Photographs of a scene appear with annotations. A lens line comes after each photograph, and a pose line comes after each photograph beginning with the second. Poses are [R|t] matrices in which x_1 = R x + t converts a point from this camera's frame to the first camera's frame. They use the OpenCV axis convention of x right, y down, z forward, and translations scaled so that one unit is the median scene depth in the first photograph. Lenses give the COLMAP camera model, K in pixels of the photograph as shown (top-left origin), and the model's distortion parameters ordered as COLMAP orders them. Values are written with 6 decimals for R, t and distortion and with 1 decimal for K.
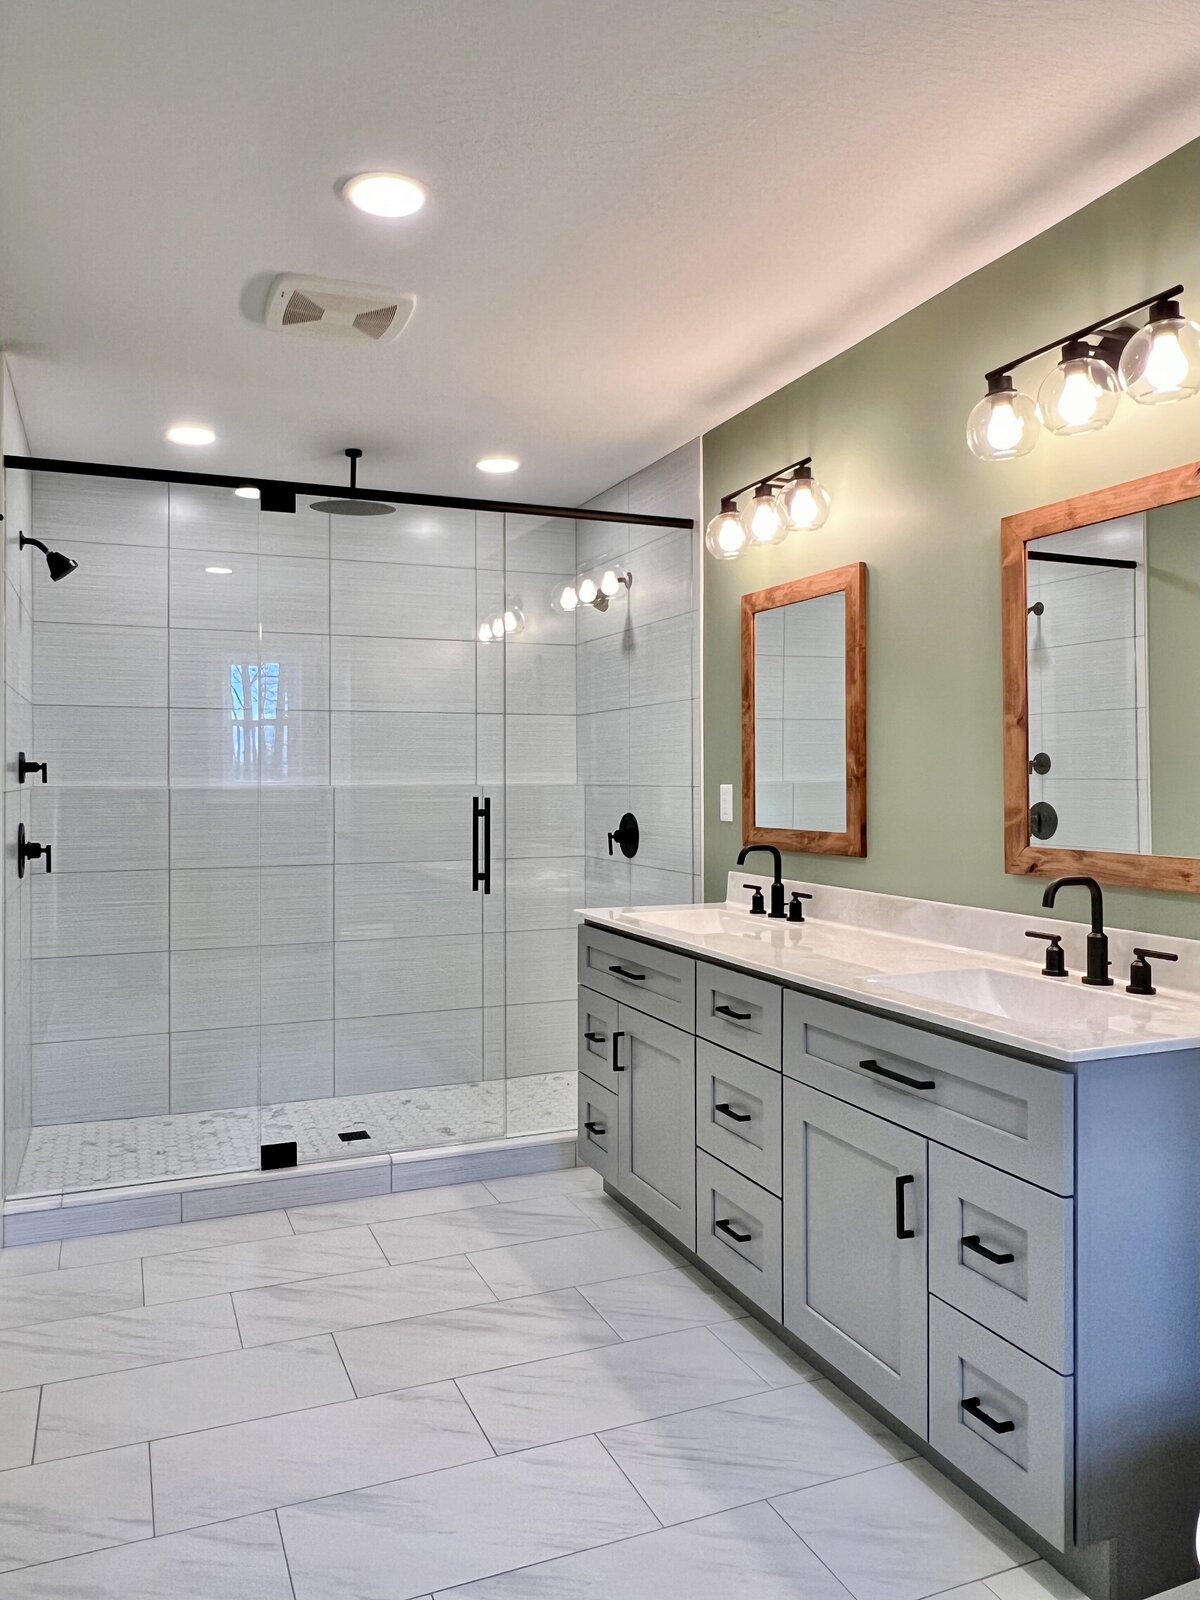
lens RADIAL K [[1164.6, 0, 600.0], [0, 1164.6, 800.0], [0, 0, 1]] dist [0.254301, -0.001451]
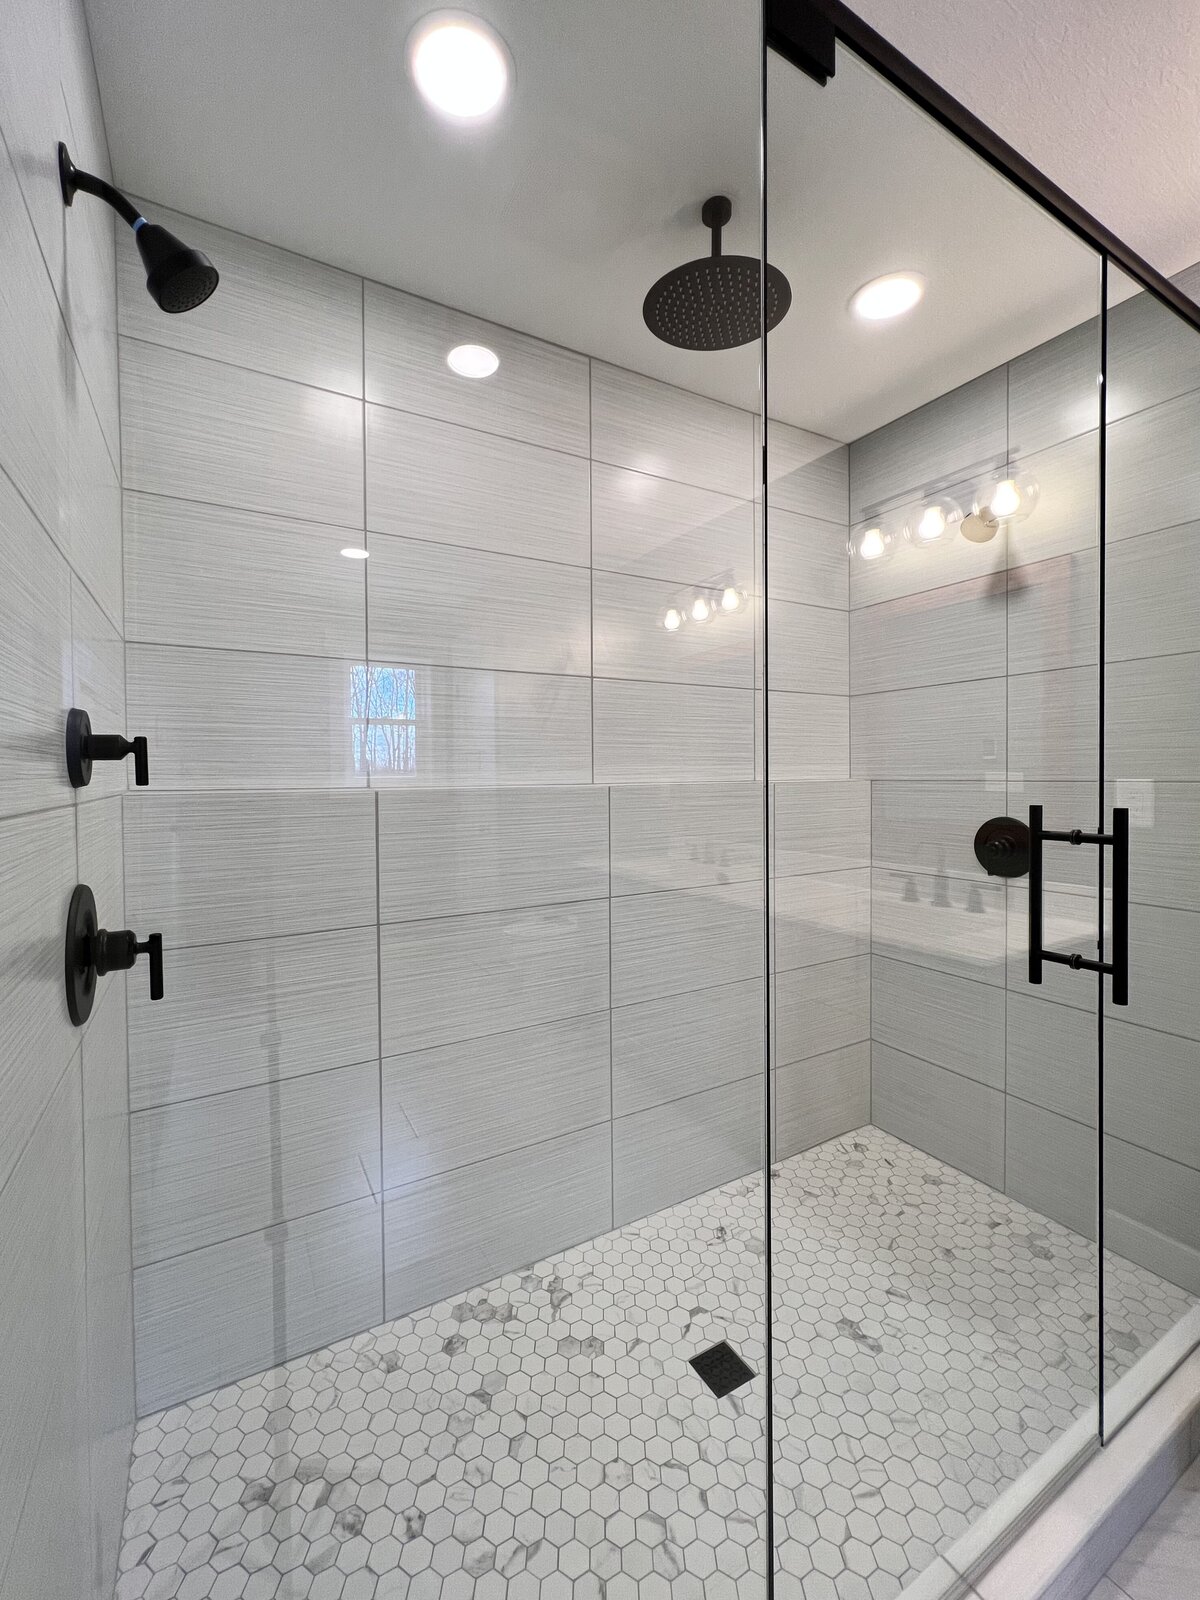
lens RADIAL K [[663.6, 0, 664.5], [0, 663.6, 796.2], [0, 0, 1]] dist [0.041538, -0.000001]
pose [[0.978327, -0.011358, 0.206756, -0.294651], [0.008626, 0.999863, 0.014110, -0.011027], [-0.206888, -0.012020, 0.978291, 0.663221]]
